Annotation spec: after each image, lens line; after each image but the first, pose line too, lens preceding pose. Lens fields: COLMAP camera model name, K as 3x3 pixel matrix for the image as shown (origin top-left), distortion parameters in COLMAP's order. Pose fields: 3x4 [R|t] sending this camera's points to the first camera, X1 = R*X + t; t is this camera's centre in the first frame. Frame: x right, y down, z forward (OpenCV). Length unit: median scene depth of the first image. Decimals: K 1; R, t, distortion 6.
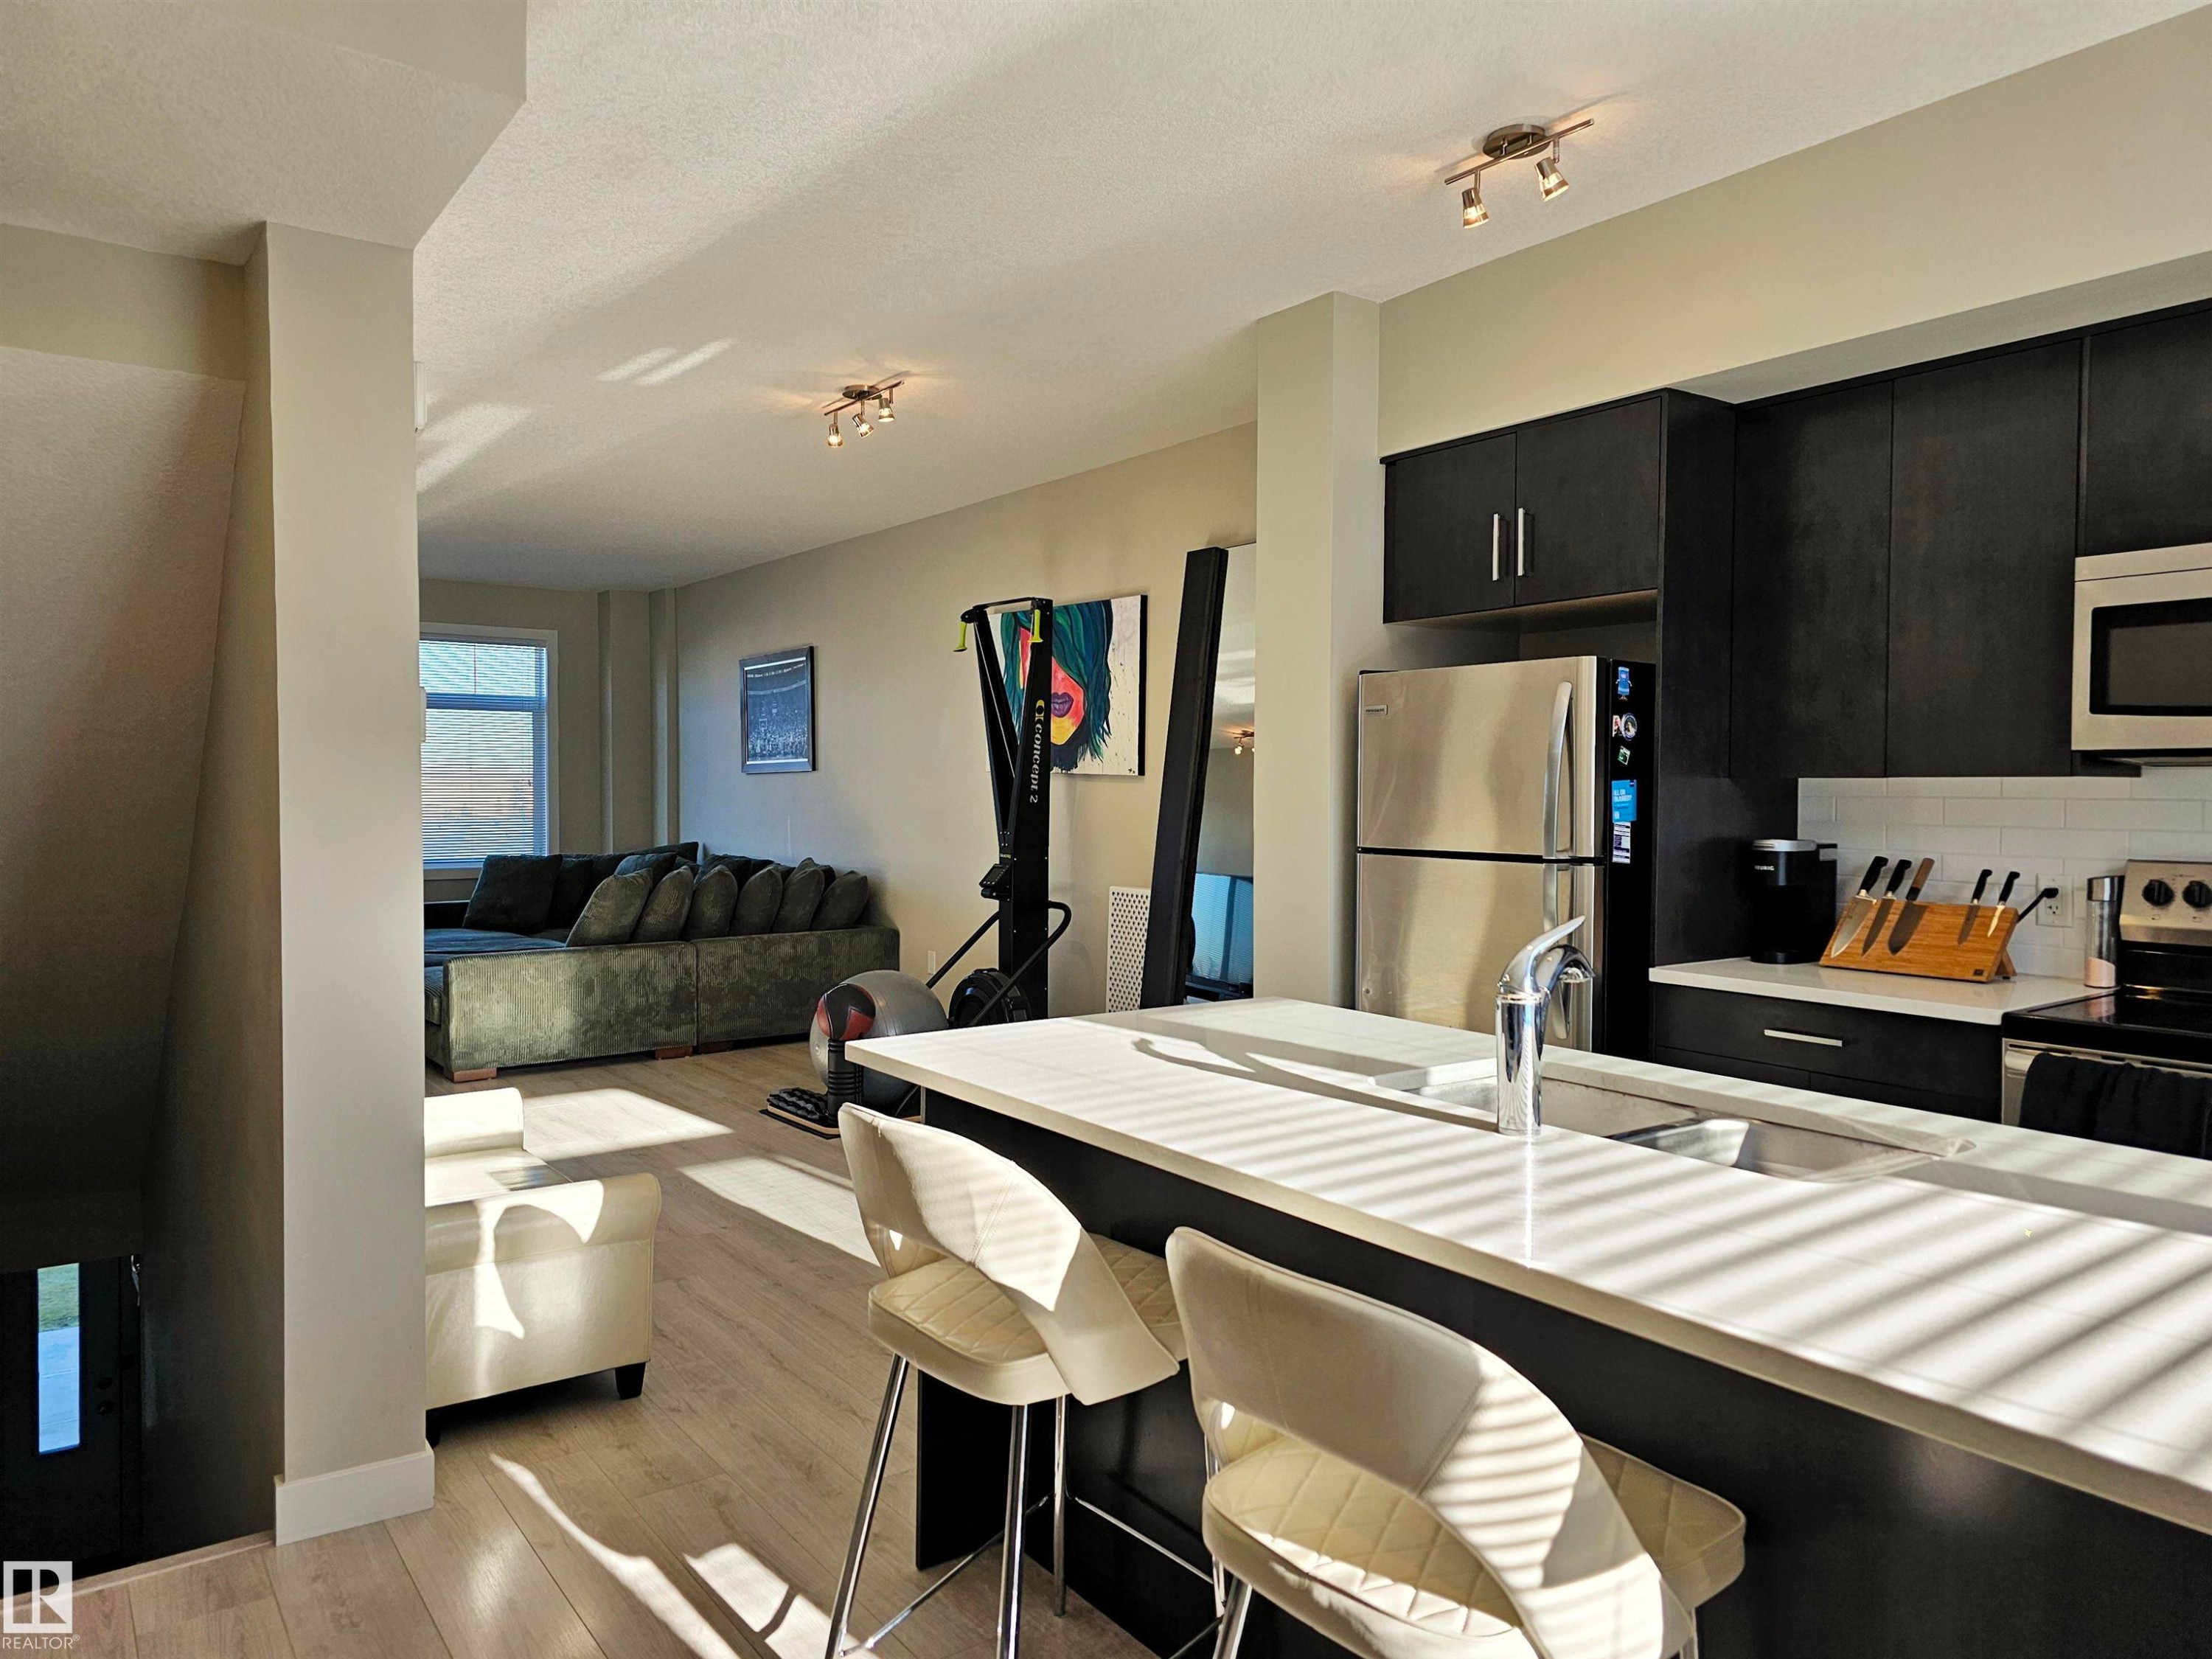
lens RADIAL K [[1487.0, 0, 1101.9], [0, 1487.0, 822.1], [0, 0, 1]] dist [0.063669, -0.055956]
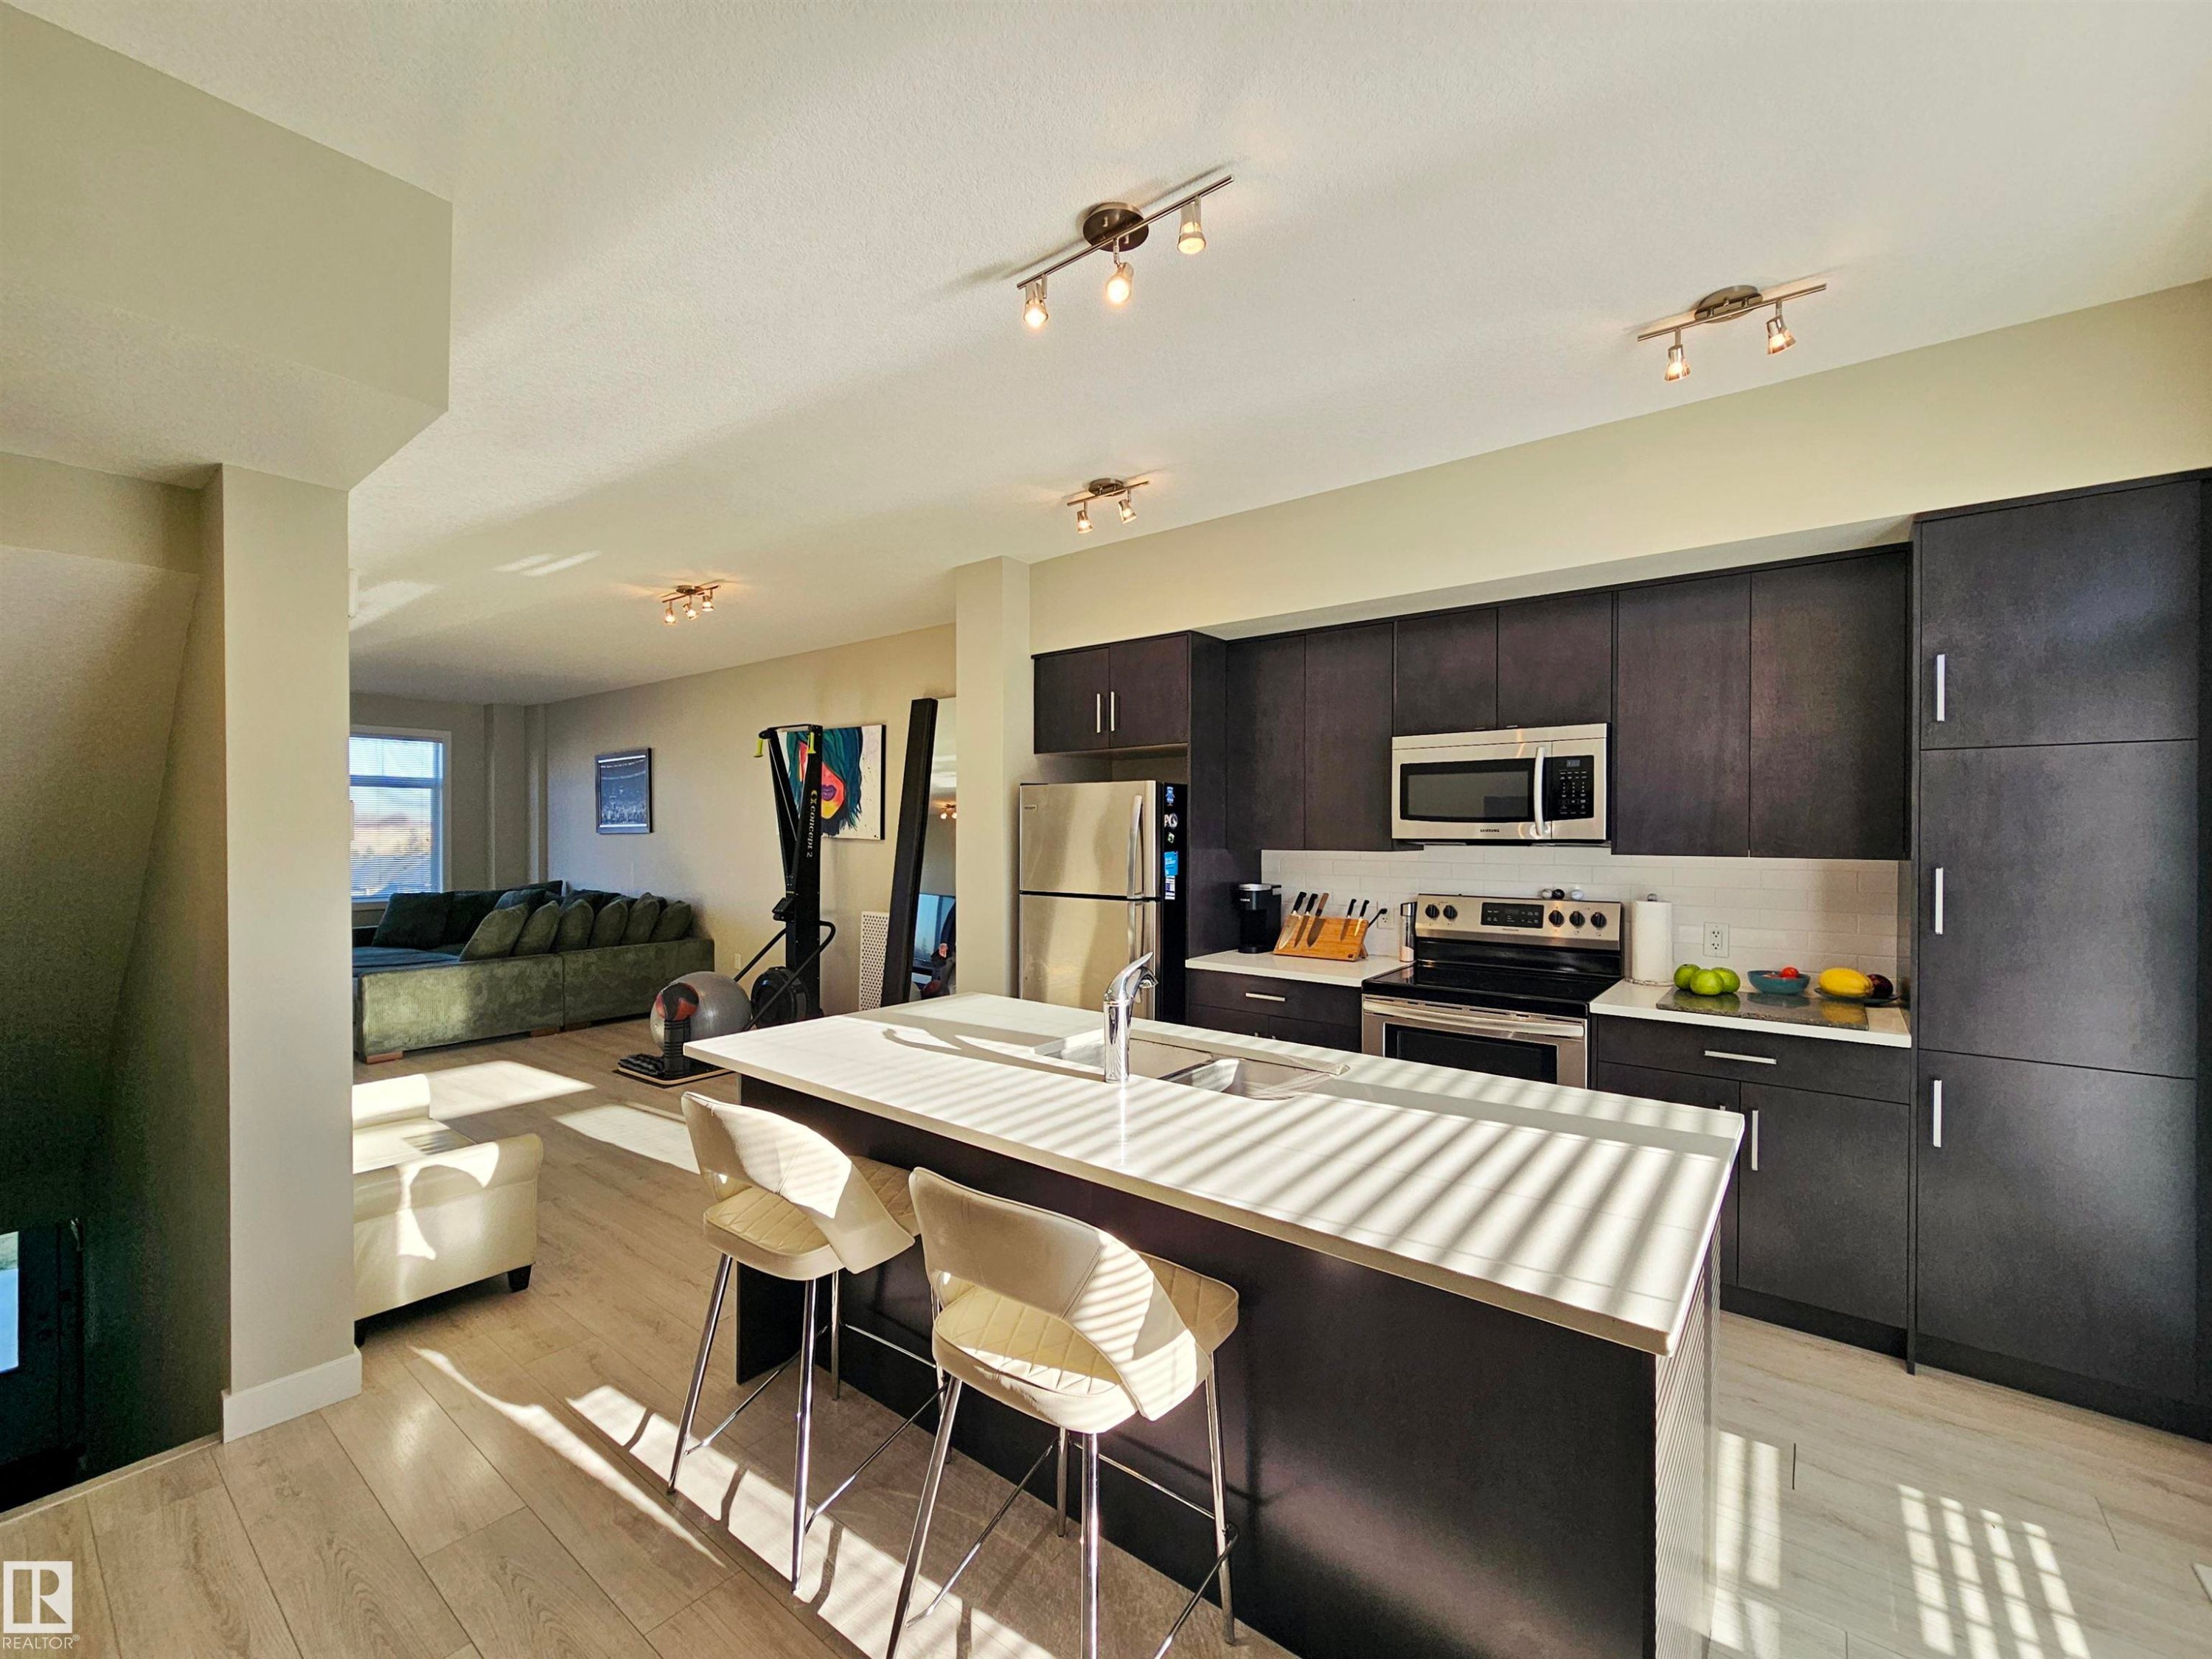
lens RADIAL K [[923.1, 0, 1122.0], [0, 923.1, 835.2], [0, 0, 1]] dist [-0.003585, 0.000547]
pose [[0.959812, -0.003381, 0.280622, -0.006496], [0.008205, 0.999838, -0.016015, -0.031526], [-0.280523, 0.017674, 0.959685, -0.011979]]
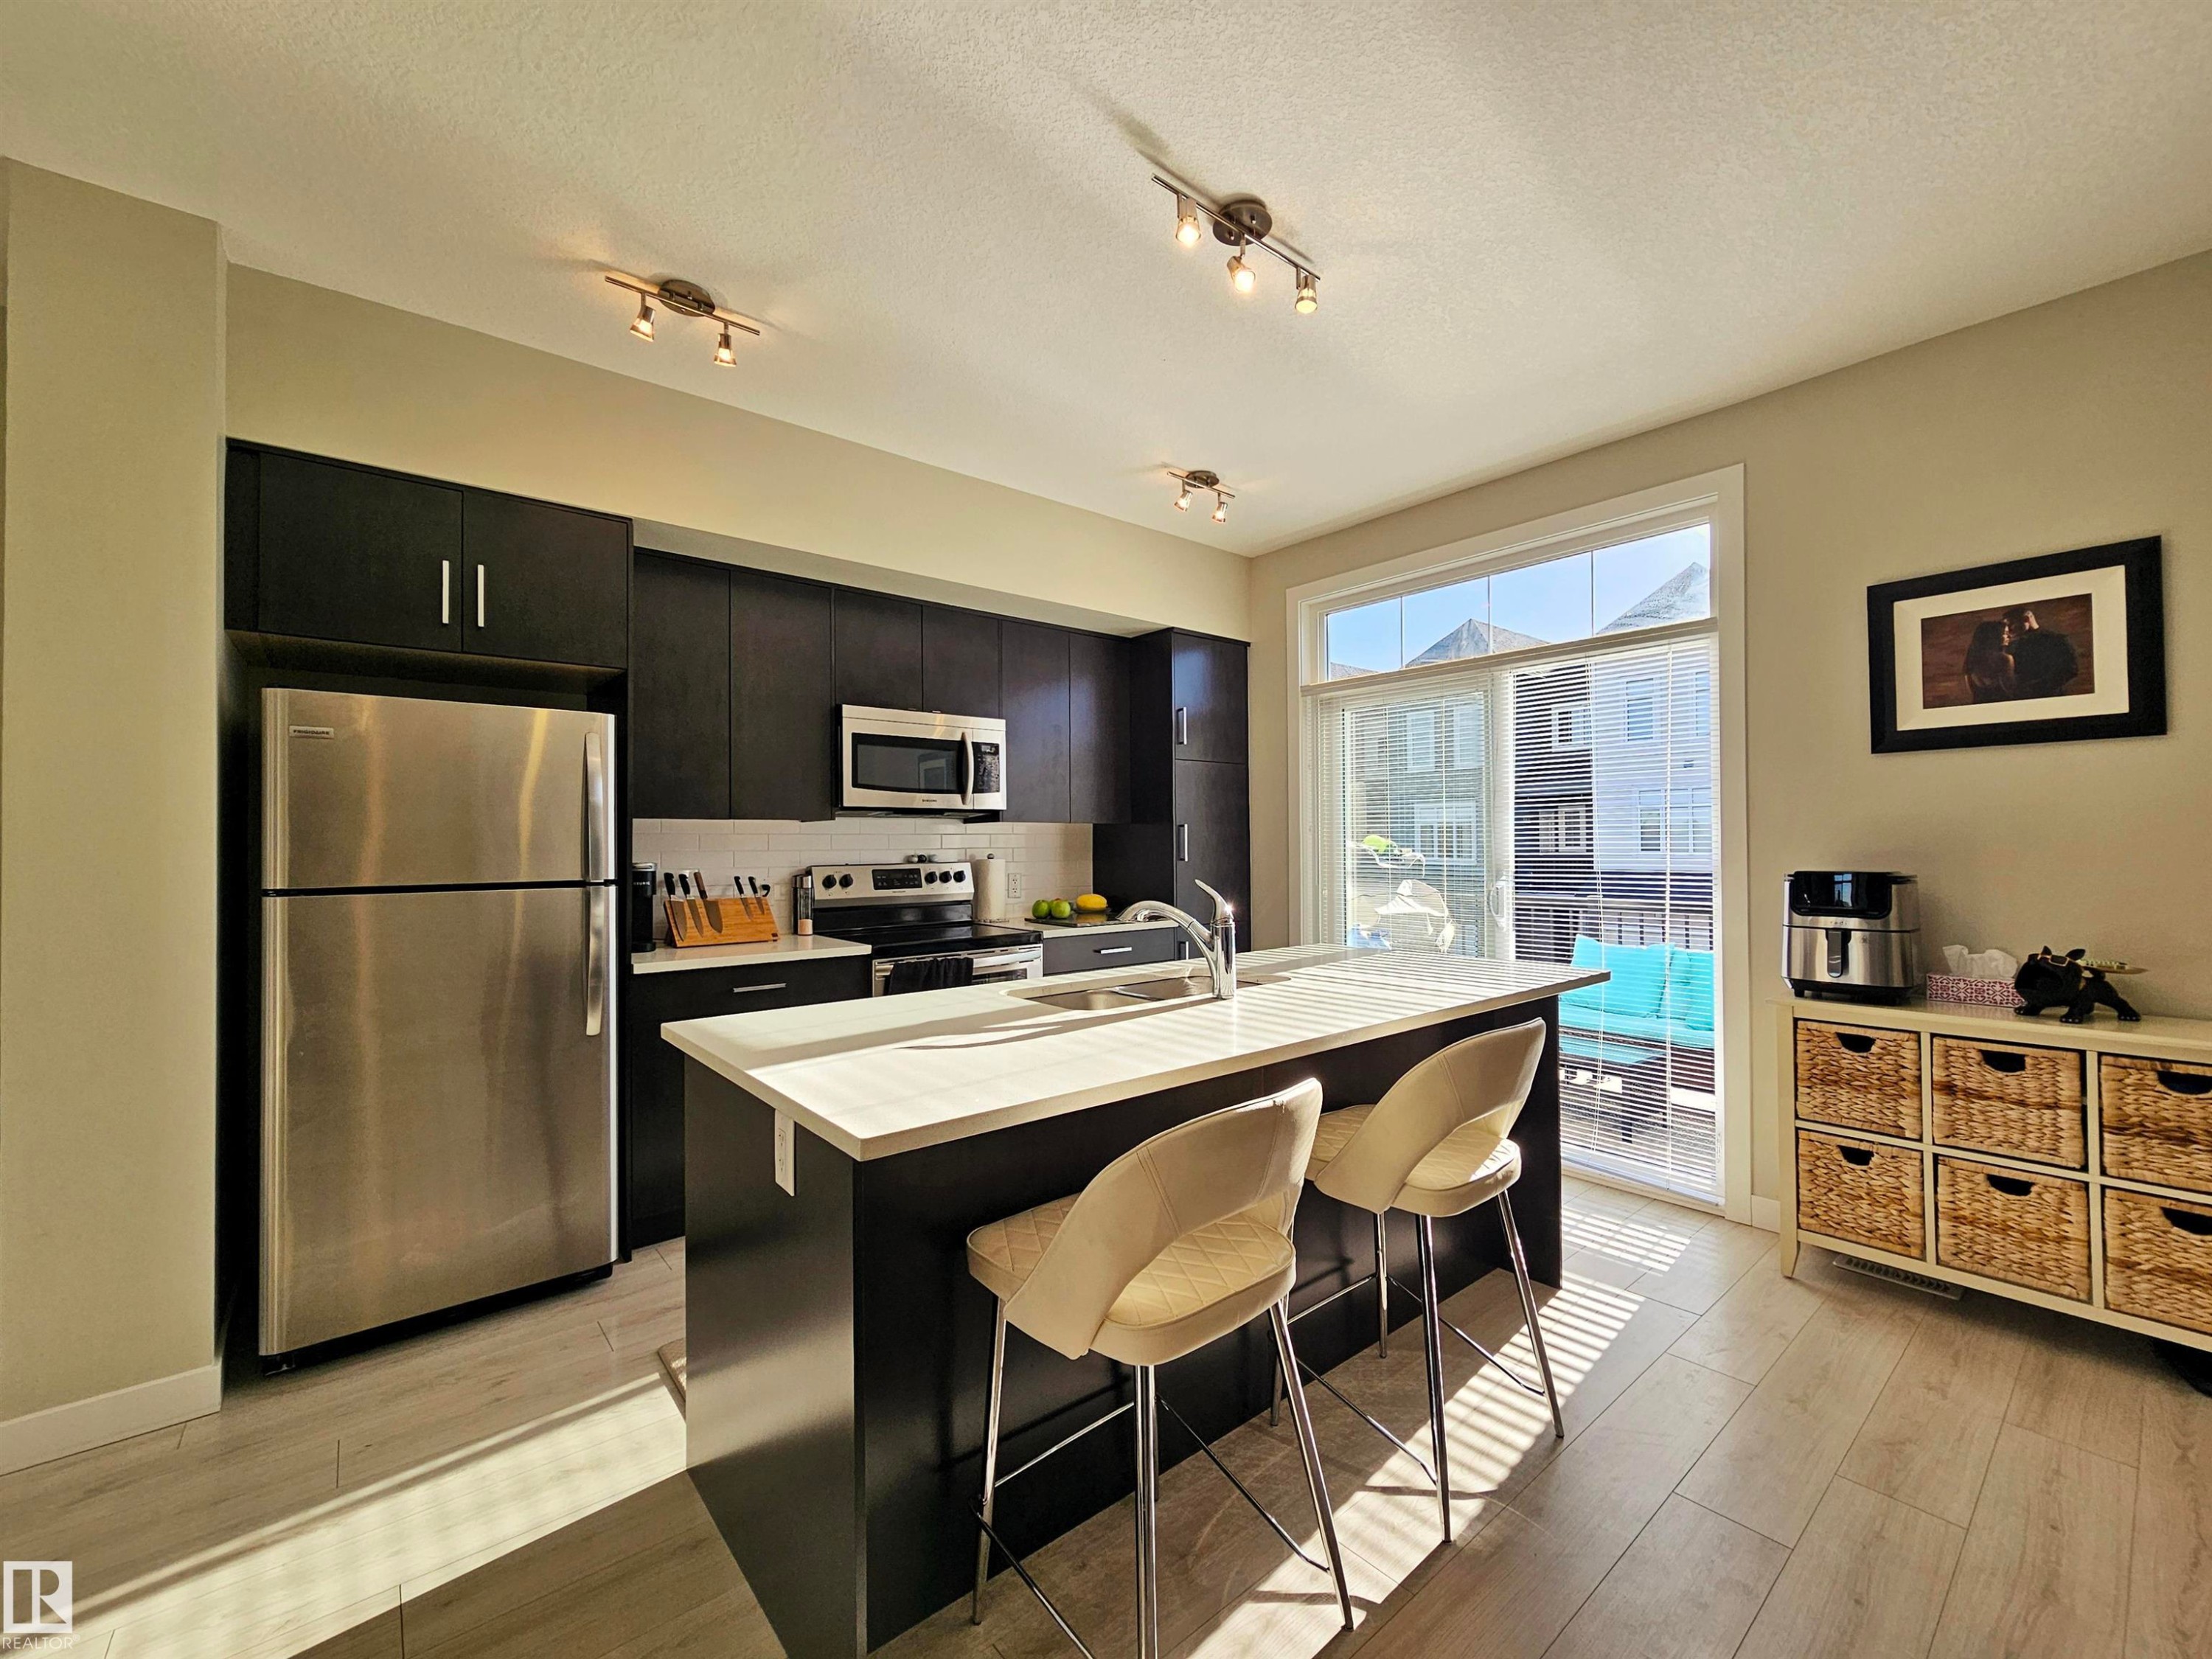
lens RADIAL K [[907.4, 0, 1123.3], [0, 907.4, 834.2], [0, 0, 1]] dist [-0.001183, -0.000237]
pose [[-0.076810, 0.007830, 0.997015, -0.451129], [0.032564, 0.999455, -0.005340, 0.004199], [-0.996514, 0.032056, -0.077023, 0.656087]]
